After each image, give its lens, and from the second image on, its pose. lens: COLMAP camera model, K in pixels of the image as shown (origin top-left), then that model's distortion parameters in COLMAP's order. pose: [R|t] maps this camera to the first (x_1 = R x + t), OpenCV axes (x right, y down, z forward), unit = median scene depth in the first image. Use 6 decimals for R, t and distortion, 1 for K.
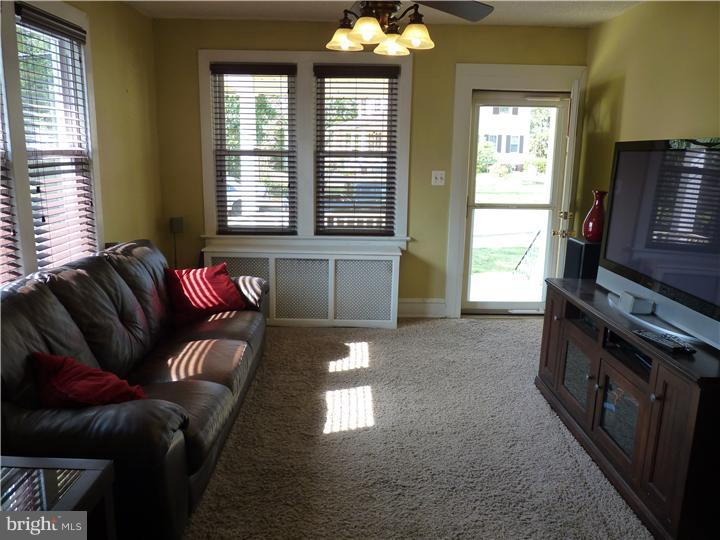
lens RADIAL K [[578.6, 0, 359.2], [0, 578.6, 269.4], [0, 0, 1]] dist [-0.023147, 0.016874]
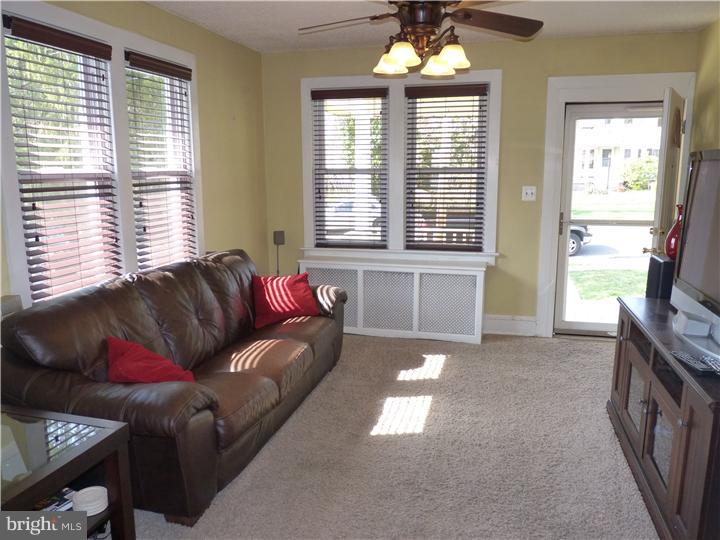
lens RADIAL K [[578.6, 0, 360.1], [0, 578.6, 269.5], [0, 0, 1]] dist [-0.023147, 0.016874]
pose [[0.966438, 0.025473, -0.255634, 0.148773], [-0.033573, 0.999061, -0.027372, 0.010440], [0.254697, 0.035036, 0.966386, -0.025783]]
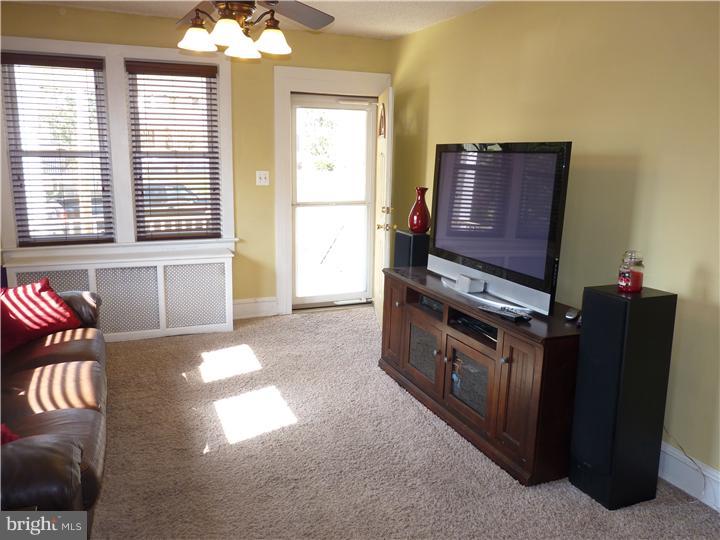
lens RADIAL K [[578.6, 0, 358.5], [0, 578.6, 268.3], [0, 0, 1]] dist [-0.023147, 0.016874]
pose [[0.929023, -0.073448, 0.362658, -0.112245], [0.073003, 0.997220, 0.014951, -0.004437], [-0.362748, 0.012585, 0.931802, -0.002487]]
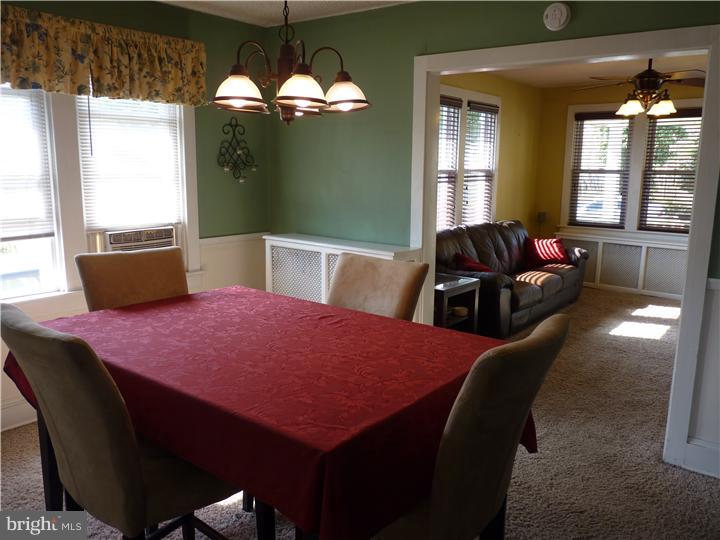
lens RADIAL K [[578.6, 0, 360.2], [0, 578.6, 269.1], [0, 0, 1]] dist [-0.023147, 0.016874]
pose [[0.779147, 0.105040, -0.617977, 0.362350], [-0.125562, 0.992032, 0.010311, 0.139771], [0.614136, 0.069560, 0.786128, -0.671048]]
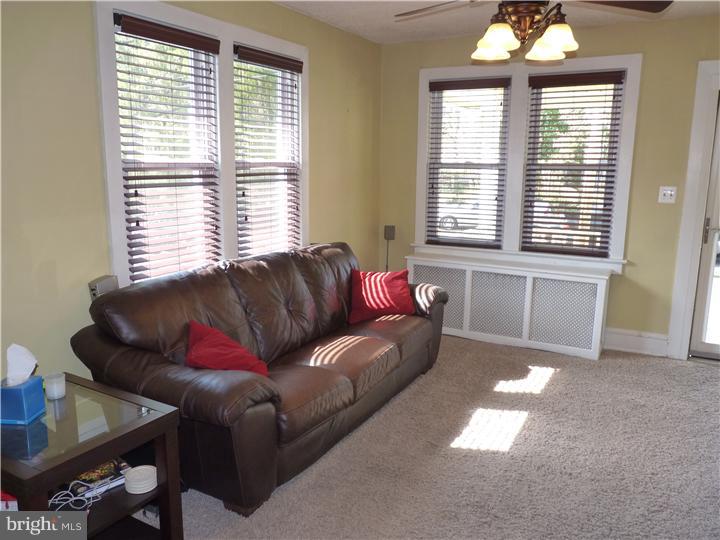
lens RADIAL K [[578.6, 0, 359.1], [0, 578.6, 269.0], [0, 0, 1]] dist [-0.023147, 0.016874]
pose [[0.873231, 0.082704, -0.480237, 0.205383], [-0.096150, 0.995361, -0.003416, 0.000238], [0.477727, 0.049158, 0.877132, 0.036660]]
